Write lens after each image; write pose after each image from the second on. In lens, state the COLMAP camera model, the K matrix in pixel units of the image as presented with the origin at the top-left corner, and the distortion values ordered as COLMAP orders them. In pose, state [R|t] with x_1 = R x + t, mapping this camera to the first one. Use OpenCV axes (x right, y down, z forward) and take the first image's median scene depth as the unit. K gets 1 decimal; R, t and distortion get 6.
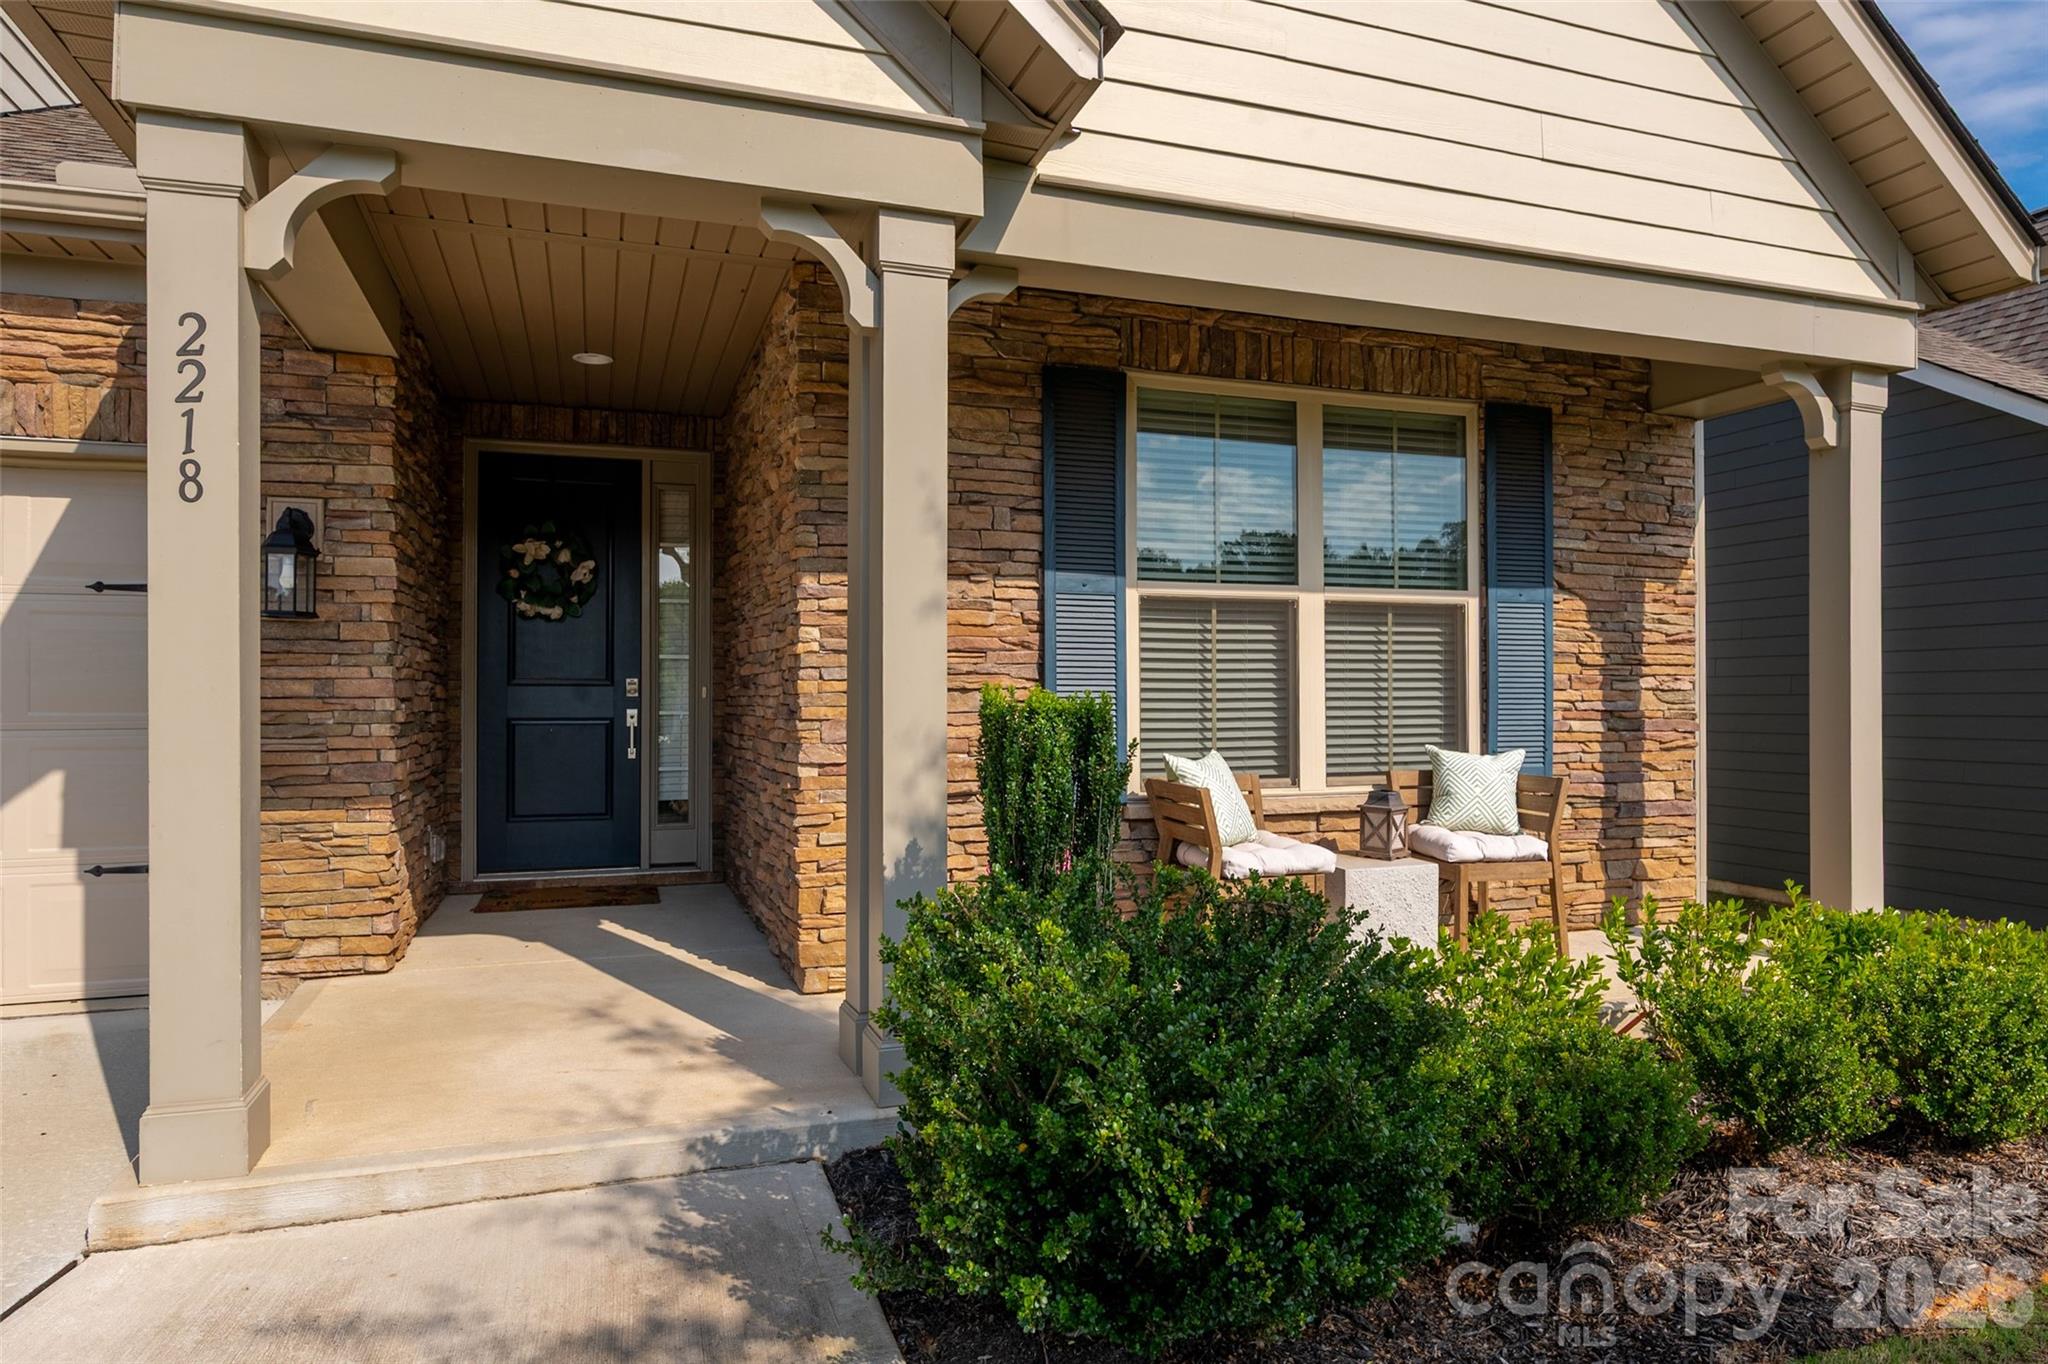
lens RADIAL K [[1231.1, 0, 1024.0], [0, 1231.1, 682.0], [0, 0, 1]] dist [0.003225, -0.000788]
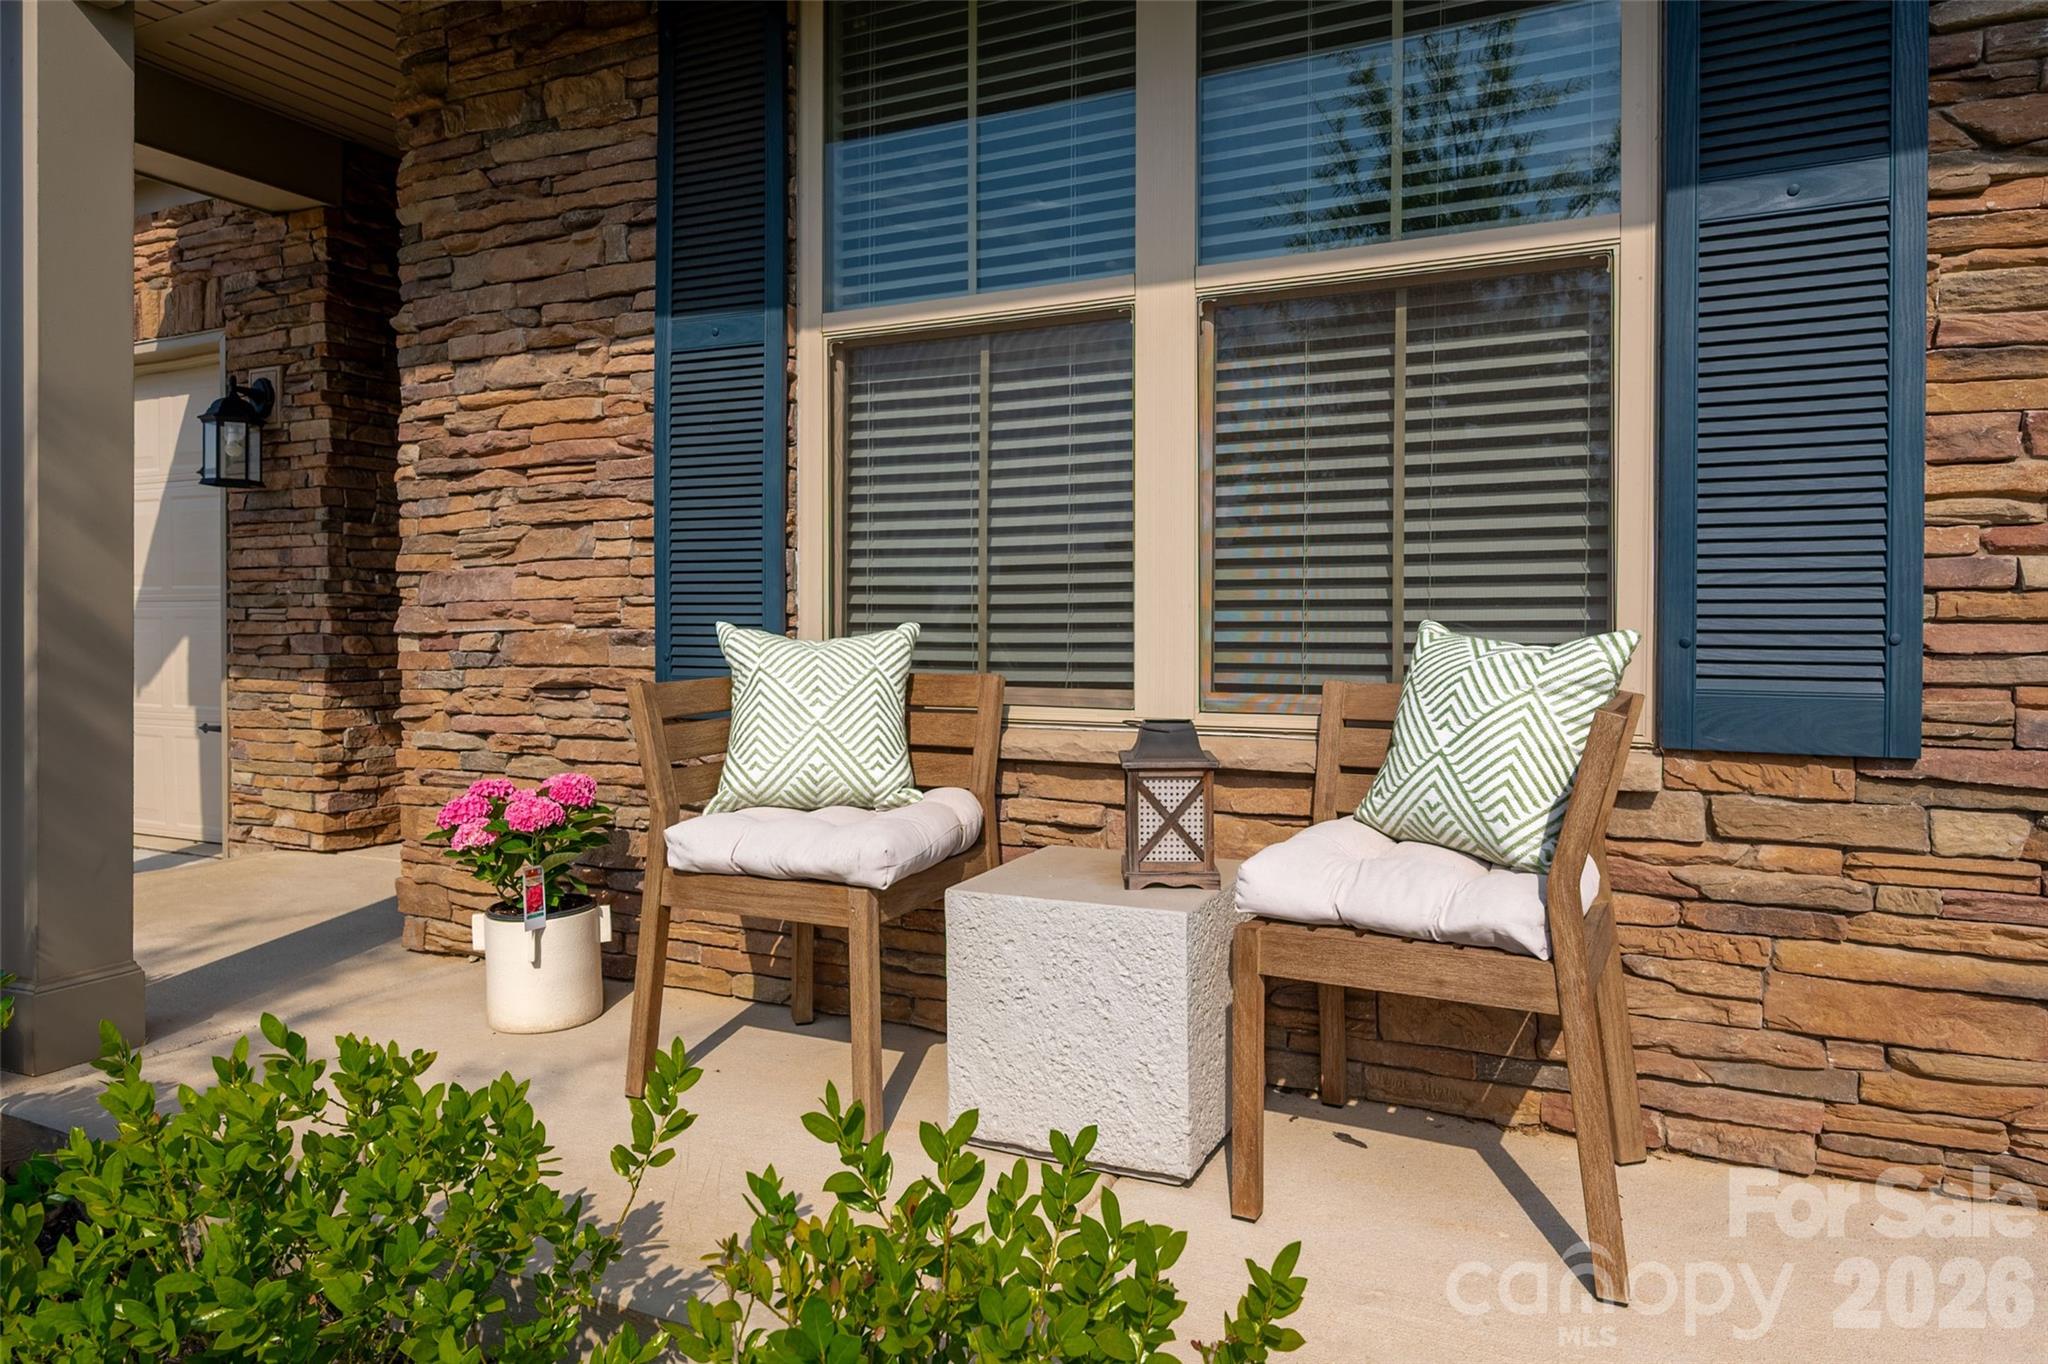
lens RADIAL K [[1333.9, 0, 1019.8], [0, 1333.9, 637.8], [0, 0, 1]] dist [-0.005702, -0.001663]
pose [[0.694474, 0.007913, -0.719475, 0.602524], [0.004563, 0.999871, 0.015401, 0.055051], [0.719504, -0.013979, 0.694348, 0.674810]]
